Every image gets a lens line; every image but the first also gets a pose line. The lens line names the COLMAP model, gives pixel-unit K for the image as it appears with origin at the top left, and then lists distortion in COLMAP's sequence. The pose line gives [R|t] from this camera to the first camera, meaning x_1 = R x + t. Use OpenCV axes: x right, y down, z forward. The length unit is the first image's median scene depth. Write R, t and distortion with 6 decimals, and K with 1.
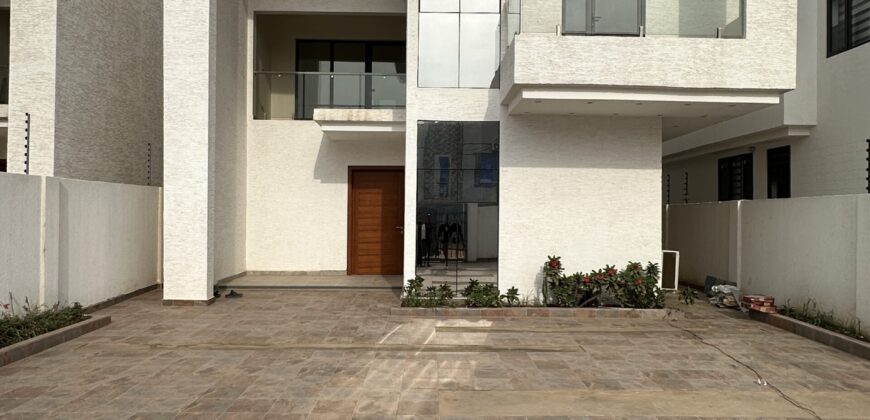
lens RADIAL K [[606.0, 0, 435.0], [0, 606.0, 210.0], [0, 0, 1]] dist [-0.025357, -0.001946]
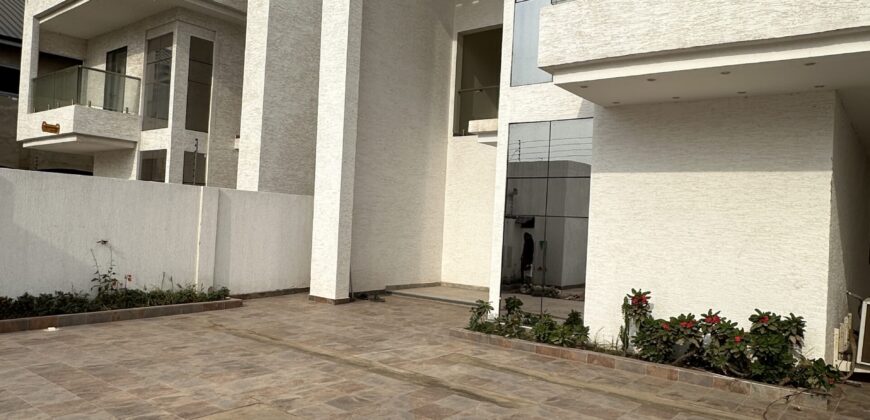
lens RADIAL K [[606.0, 0, 435.0], [0, 606.0, 210.0], [0, 0, 1]] dist [-0.025357, -0.001946]
pose [[0.770262, 0.014071, -0.637573, 0.465069], [-0.040485, 0.998819, -0.026868, 0.007880], [0.636442, 0.046508, 0.769921, 0.253166]]
